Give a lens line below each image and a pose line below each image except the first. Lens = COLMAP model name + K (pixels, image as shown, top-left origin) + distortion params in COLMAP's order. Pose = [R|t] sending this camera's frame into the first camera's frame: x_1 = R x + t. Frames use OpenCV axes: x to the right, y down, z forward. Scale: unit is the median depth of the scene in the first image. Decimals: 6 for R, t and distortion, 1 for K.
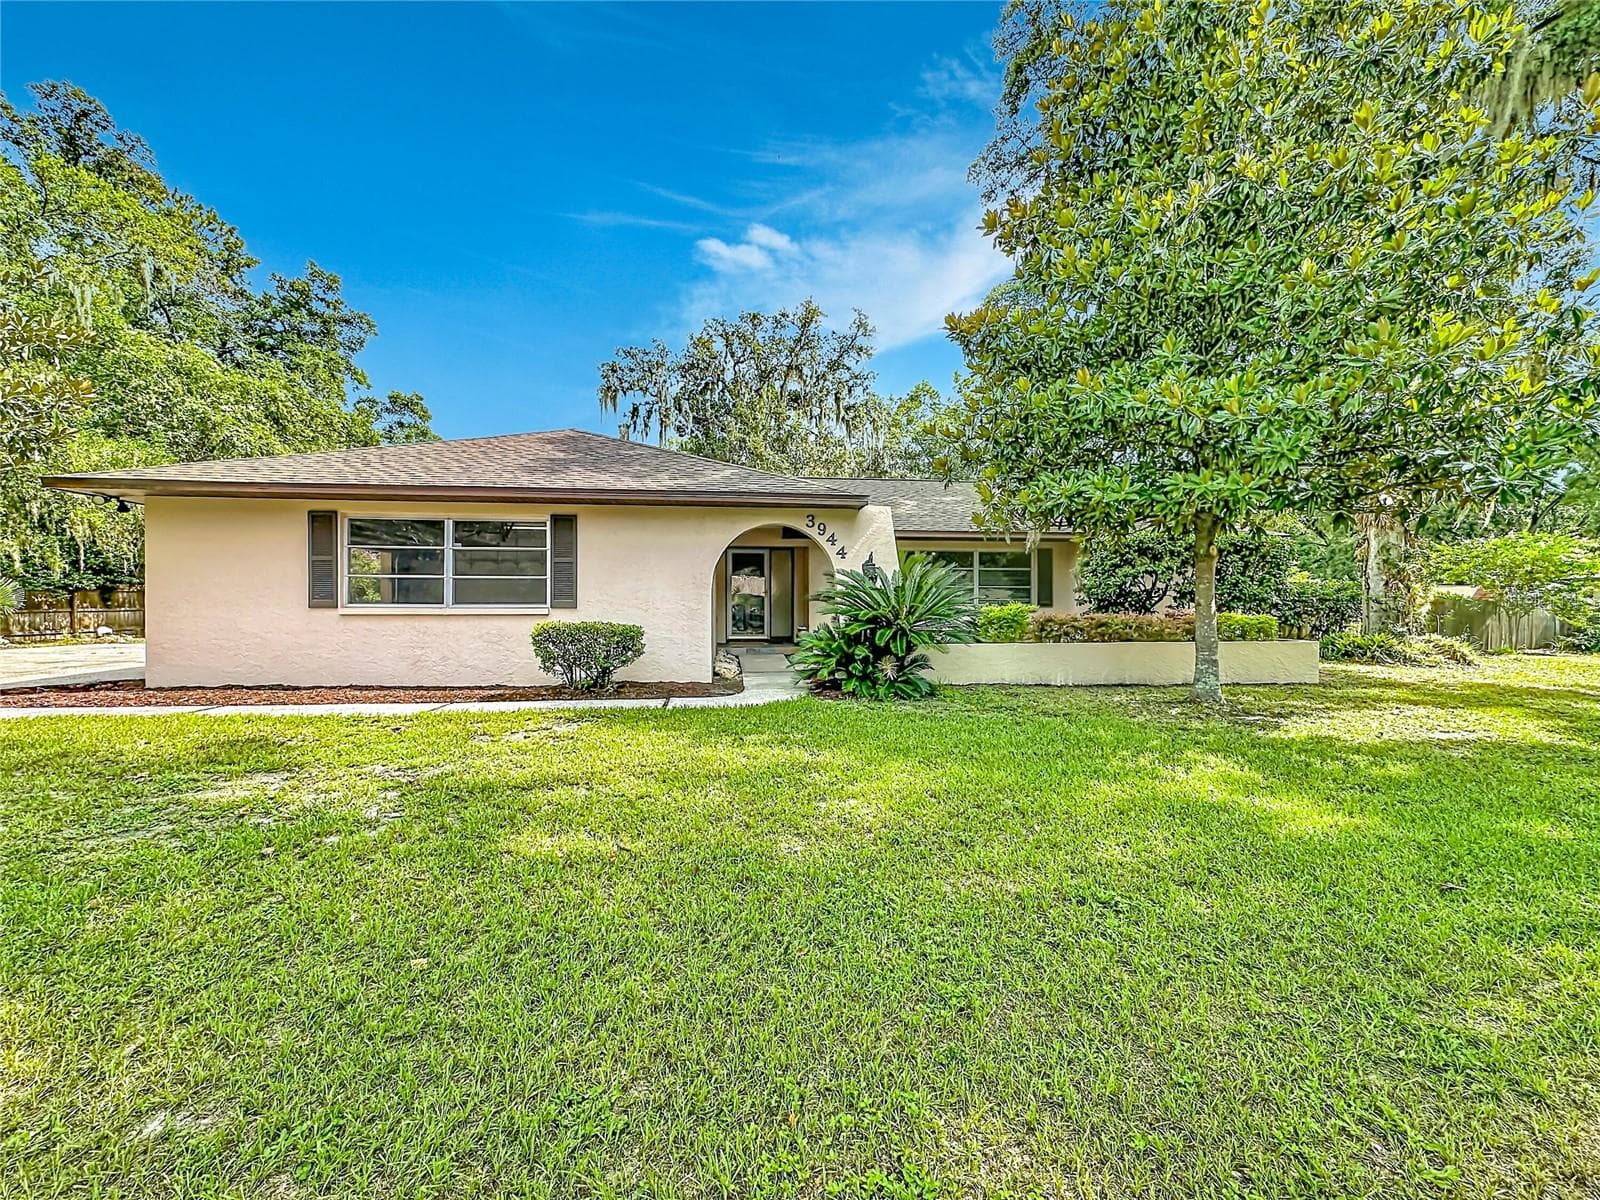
lens RADIAL K [[694.5, 0, 823.0], [0, 694.5, 591.6], [0, 0, 1]] dist [-0.001183, 0.000022]
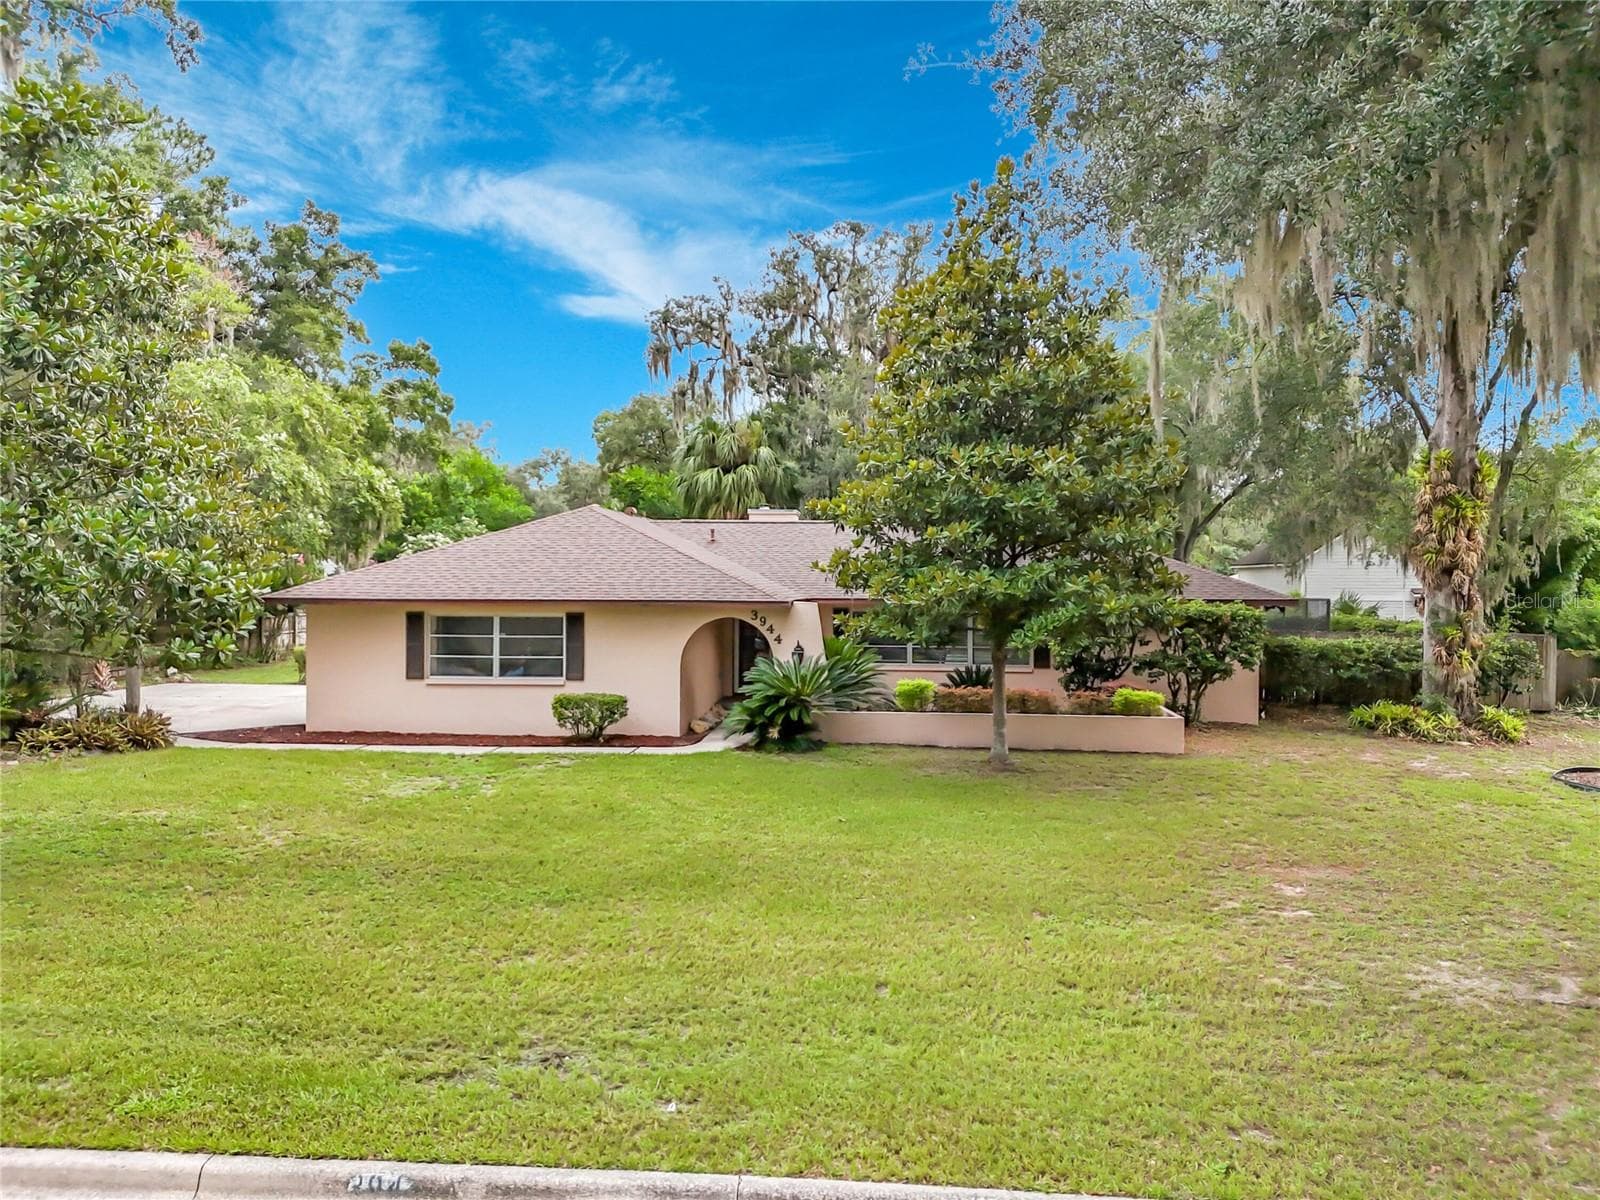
lens RADIAL K [[1104.4, 0, 800.0], [0, 1104.4, 600.0], [0, 0, 1]] dist [0.056134, -0.056199]
pose [[0.981492, 0.004220, -0.191456, 0.490981], [-0.001887, 0.999922, 0.012365, -0.165530], [0.191494, -0.011775, 0.981423, -1.079501]]
